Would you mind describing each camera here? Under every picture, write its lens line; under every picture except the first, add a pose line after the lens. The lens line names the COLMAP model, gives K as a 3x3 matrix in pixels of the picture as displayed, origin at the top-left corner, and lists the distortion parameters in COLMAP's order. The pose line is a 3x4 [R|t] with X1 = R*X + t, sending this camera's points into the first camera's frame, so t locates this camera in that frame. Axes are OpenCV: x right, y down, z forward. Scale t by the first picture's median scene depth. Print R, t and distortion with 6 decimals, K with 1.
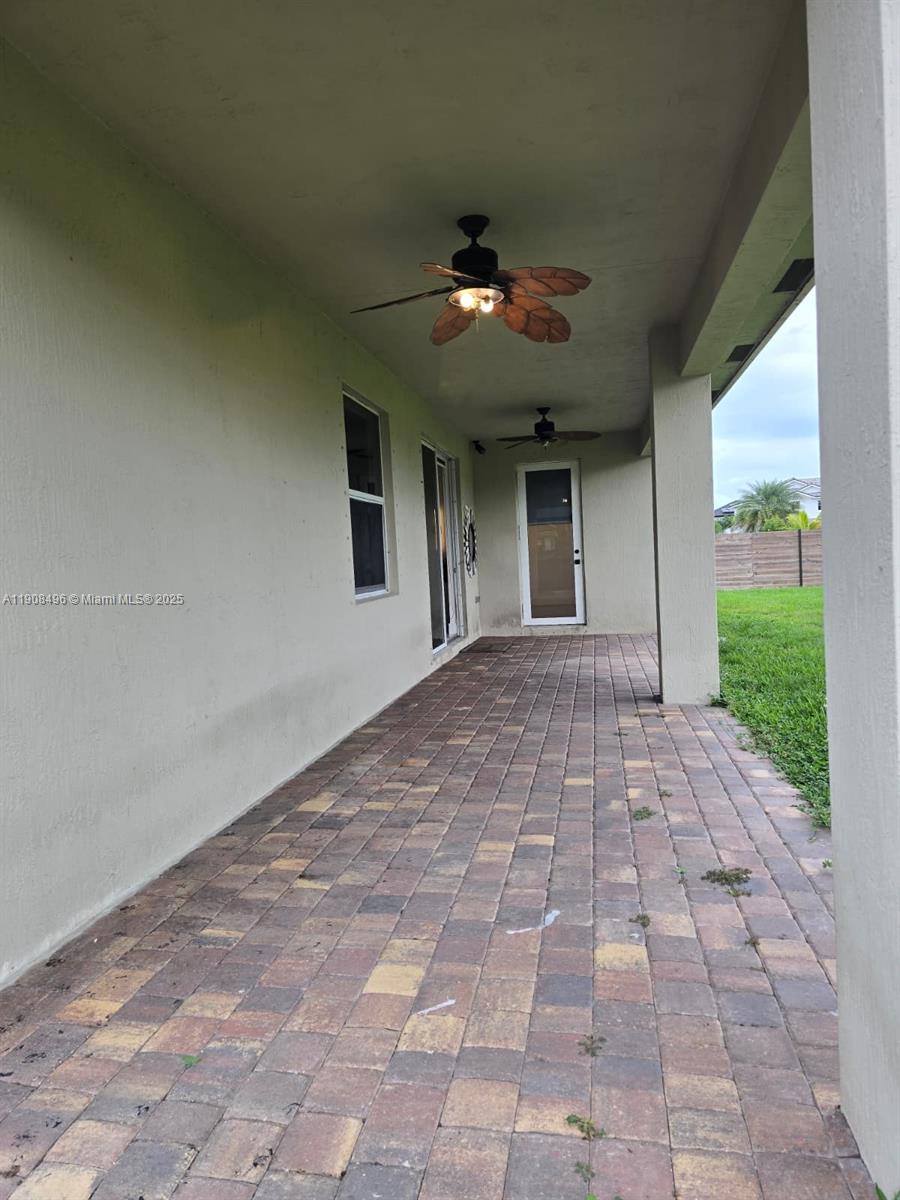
lens RADIAL K [[838.1, 0, 442.4], [0, 838.1, 596.5], [0, 0, 1]] dist [0.008689, 0.000342]
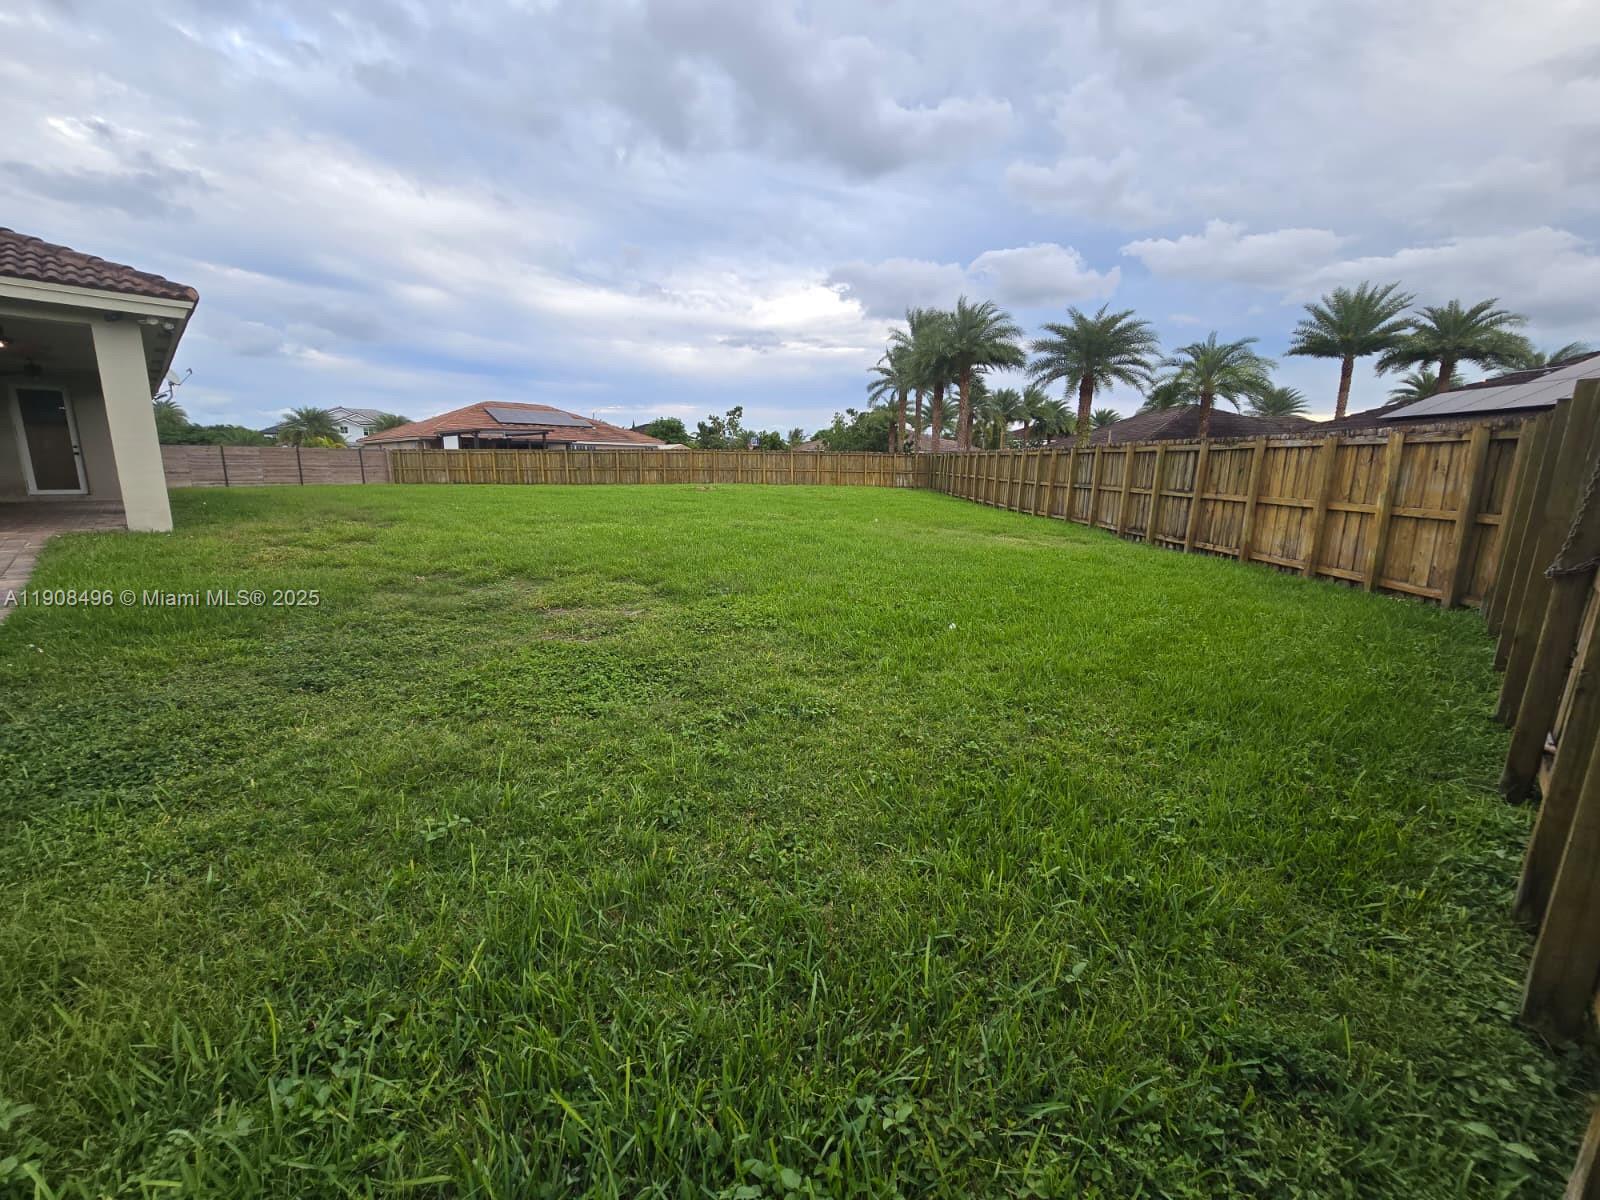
lens RADIAL K [[658.2, 0, 796.9], [0, 658.2, 594.9], [0, 0, 1]] dist [-0.004580, 0.000575]
pose [[0.571004, -0.103964, 0.814338, -0.100216], [-0.000598, 0.991896, 0.127052, 0.068798], [-0.820947, -0.073034, 0.566314, -0.870334]]
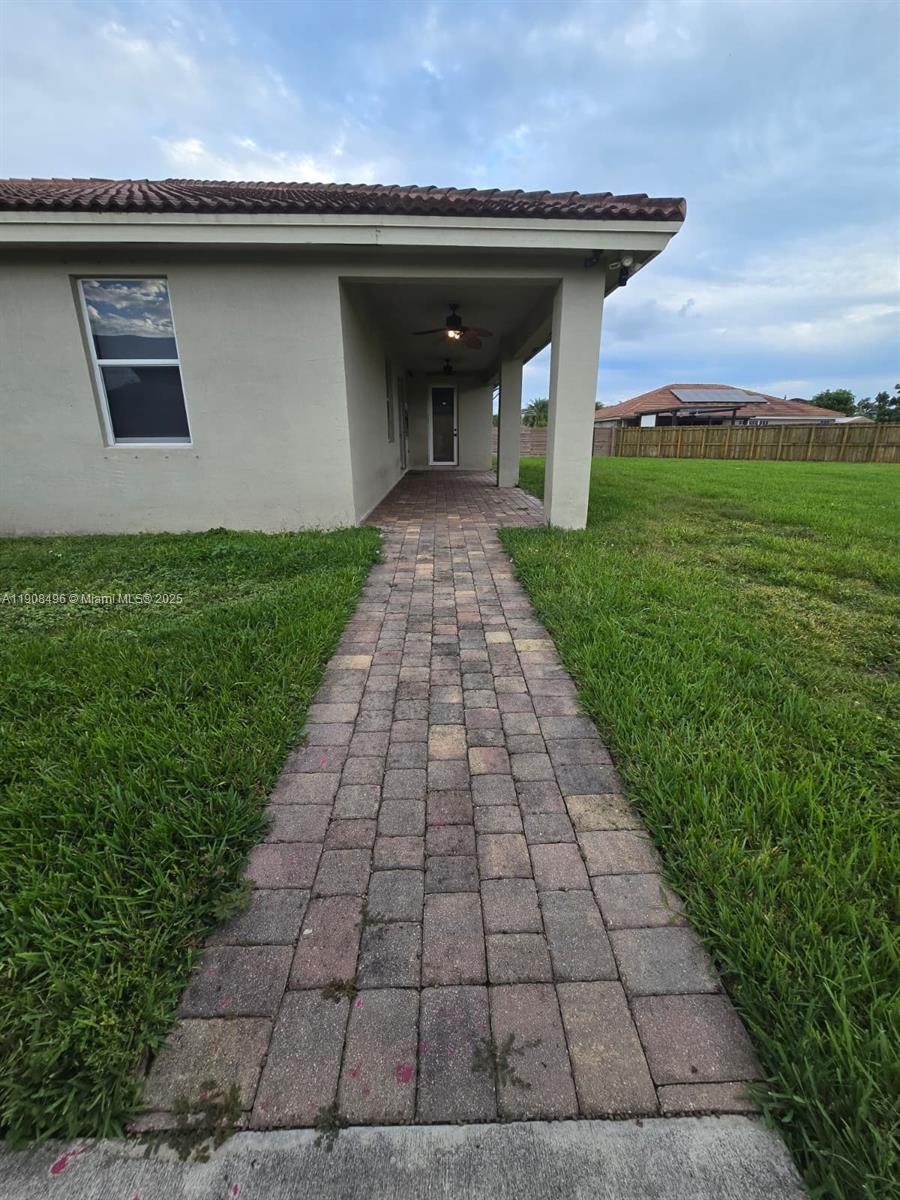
lens RADIAL K [[493.6, 0, 477.3], [0, 493.6, 596.7], [0, 0, 1]] dist [-0.004580, 0.000575]
pose [[0.967696, -0.028686, 0.250482, -0.120266], [-0.037483, 0.966095, 0.255450, 0.036551], [-0.249317, -0.256587, 0.933812, -0.318576]]
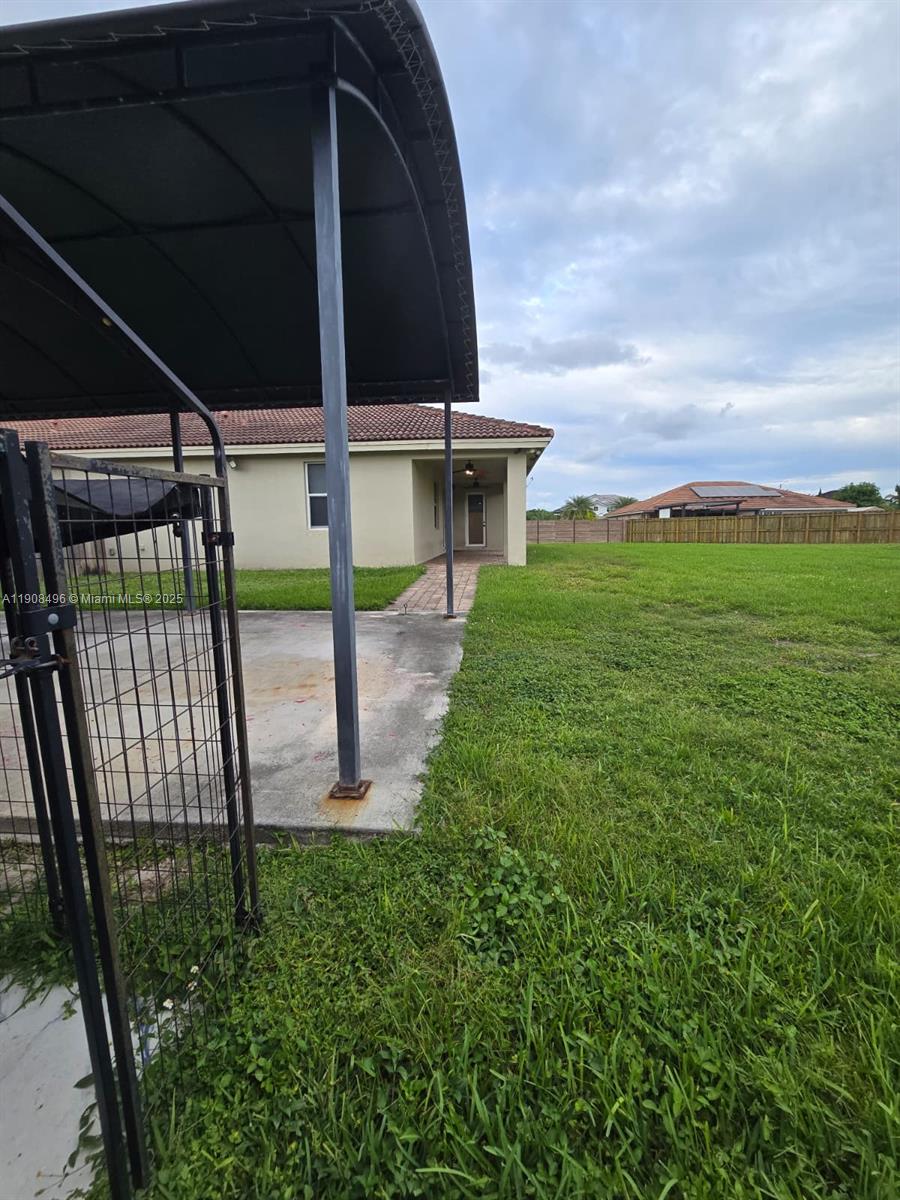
lens RADIAL K [[493.6, 0, 455.5], [0, 493.6, 604.1], [0, 0, 1]] dist [-0.004580, 0.000575]
pose [[0.993990, 0.023935, 0.106823, -0.136938], [-0.034419, 0.994650, 0.097404, 0.075566], [-0.103920, -0.100495, 0.989496, -0.848513]]
